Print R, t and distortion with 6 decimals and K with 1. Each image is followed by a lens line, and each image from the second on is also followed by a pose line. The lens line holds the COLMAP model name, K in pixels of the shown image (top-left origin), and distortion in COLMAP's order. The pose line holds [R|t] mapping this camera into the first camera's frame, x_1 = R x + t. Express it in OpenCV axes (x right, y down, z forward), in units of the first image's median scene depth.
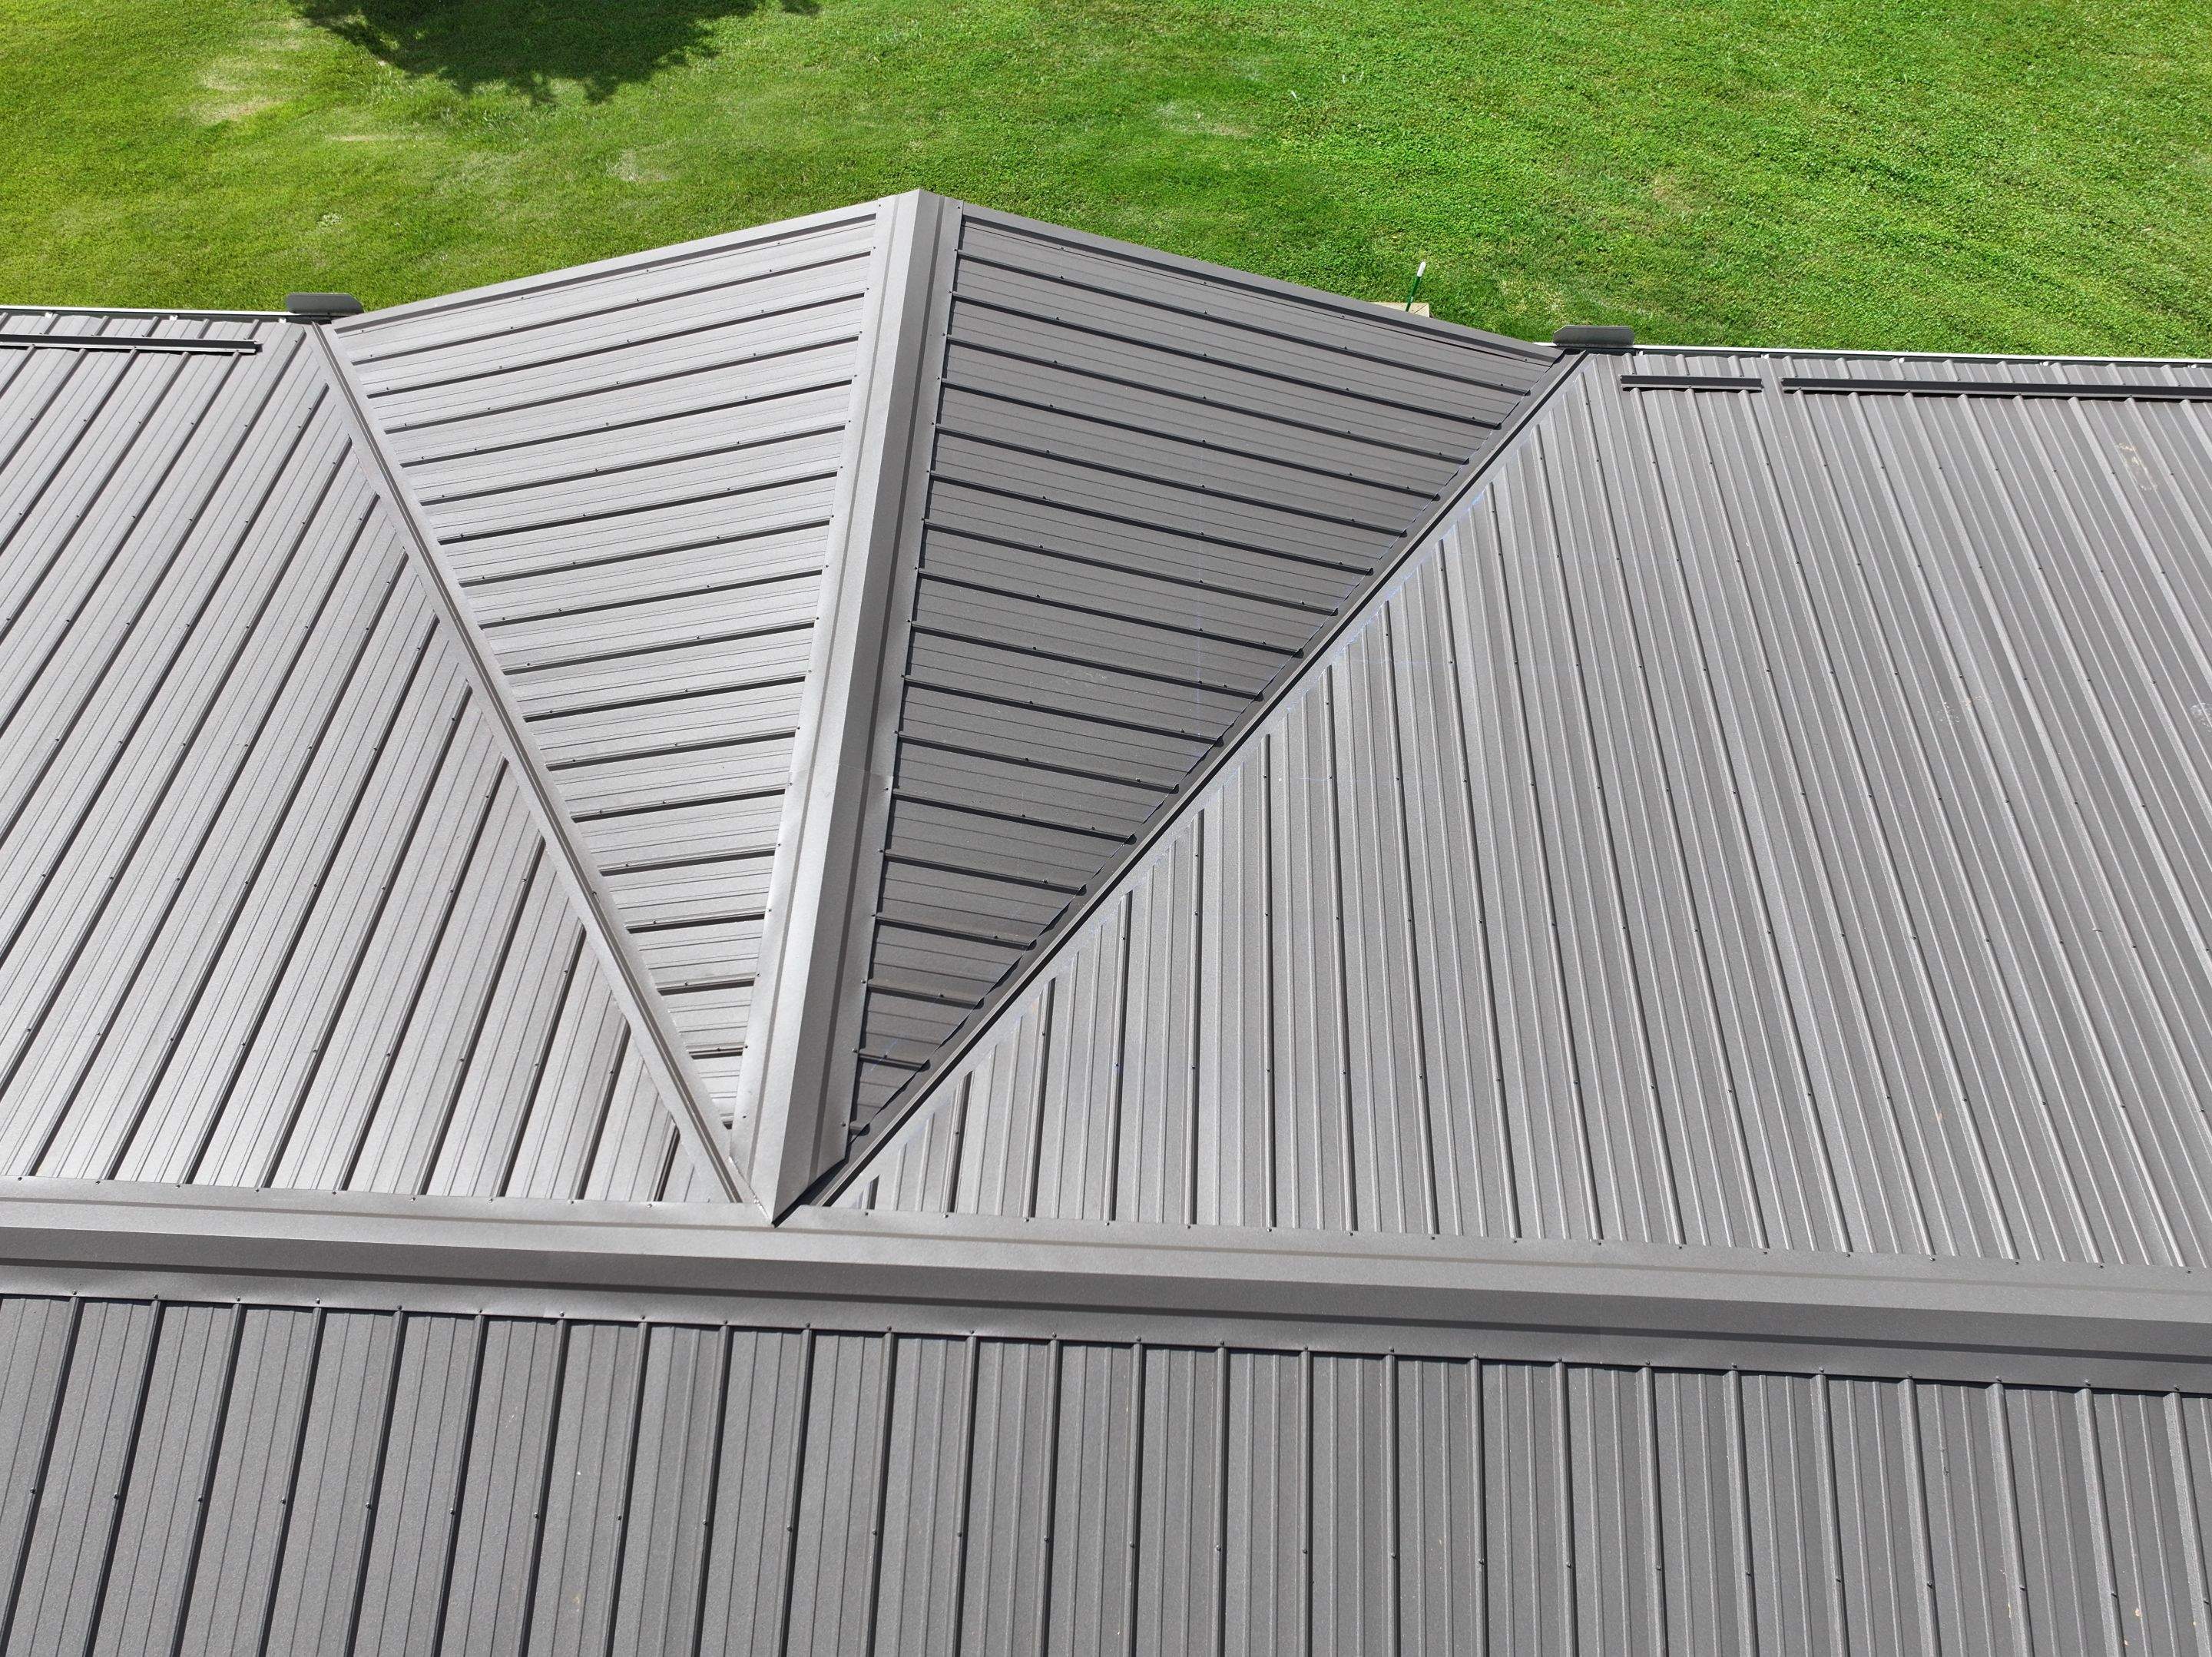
lens RADIAL K [[1785.6, 0, 1113.1], [0, 1785.6, 829.7], [0, 0, 1]] dist [-0.003592, 0.019665]
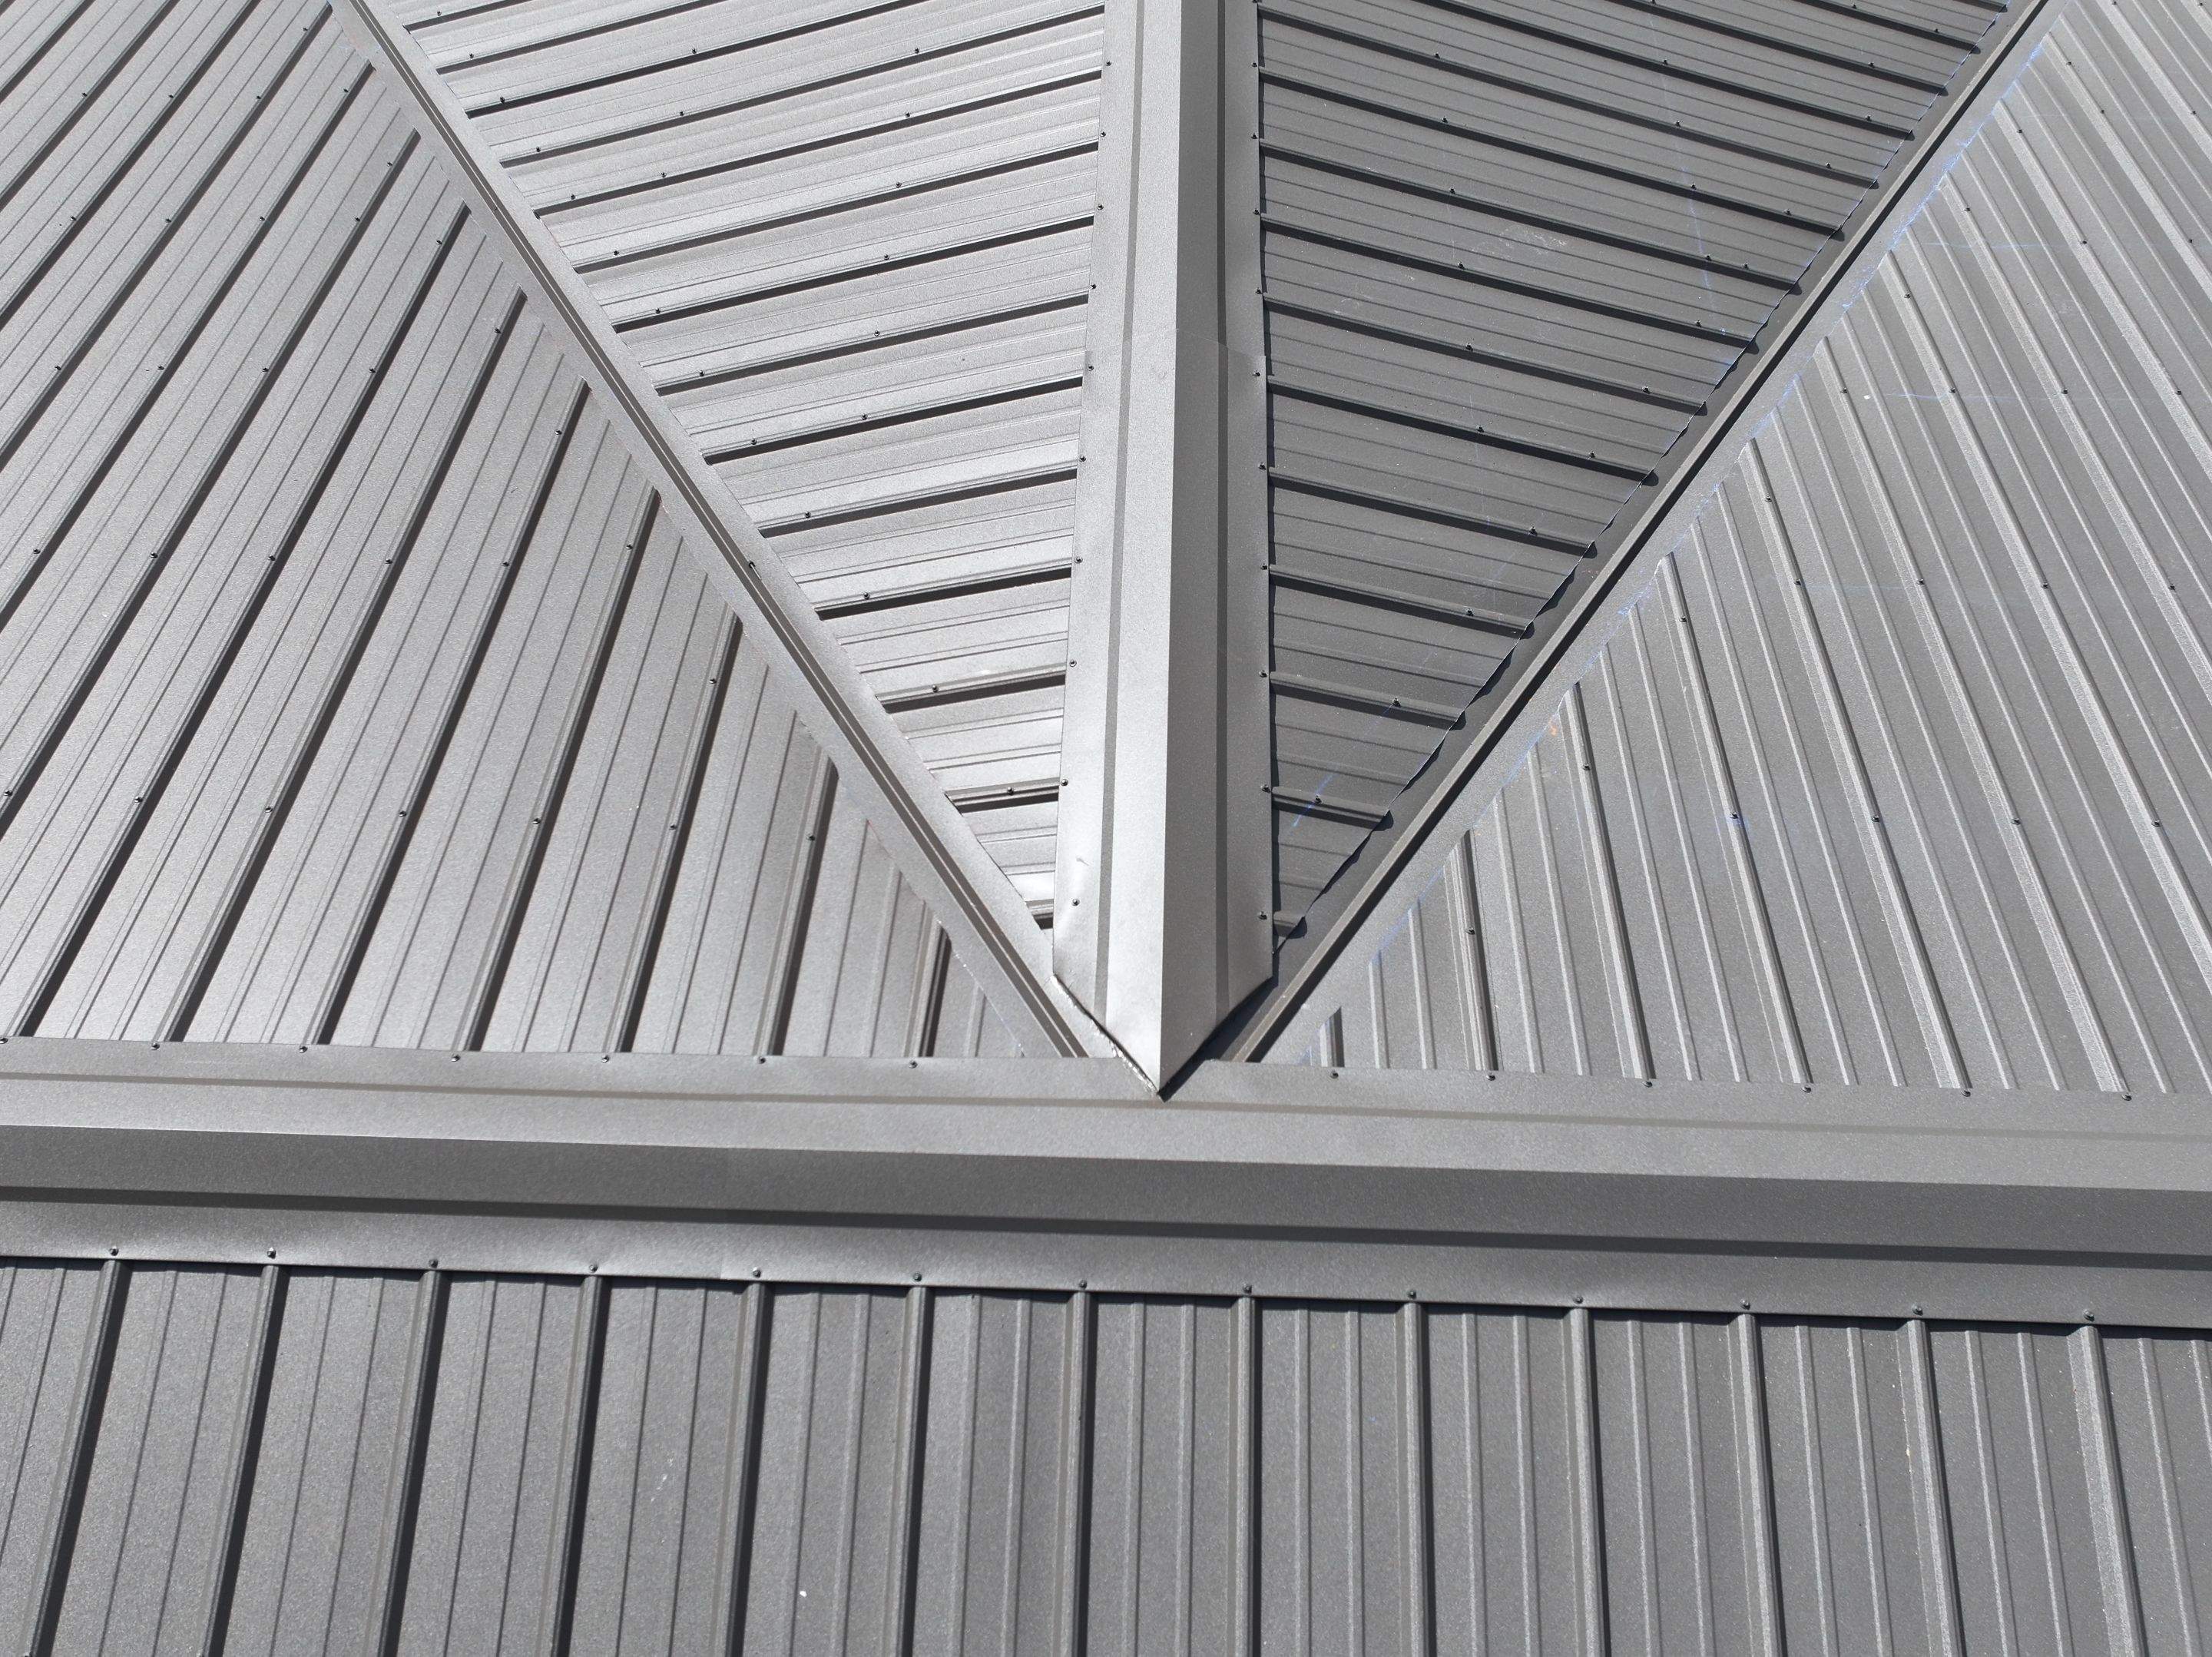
lens RADIAL K [[1785.6, 0, 1108.5], [0, 1785.6, 835.4], [0, 0, 1]] dist [-0.003592, 0.019665]
pose [[0.999943, -0.010614, 0.001138, -0.160513], [0.010618, 0.999936, -0.003885, 0.116136], [-0.001096, 0.003897, 0.999992, 0.381524]]
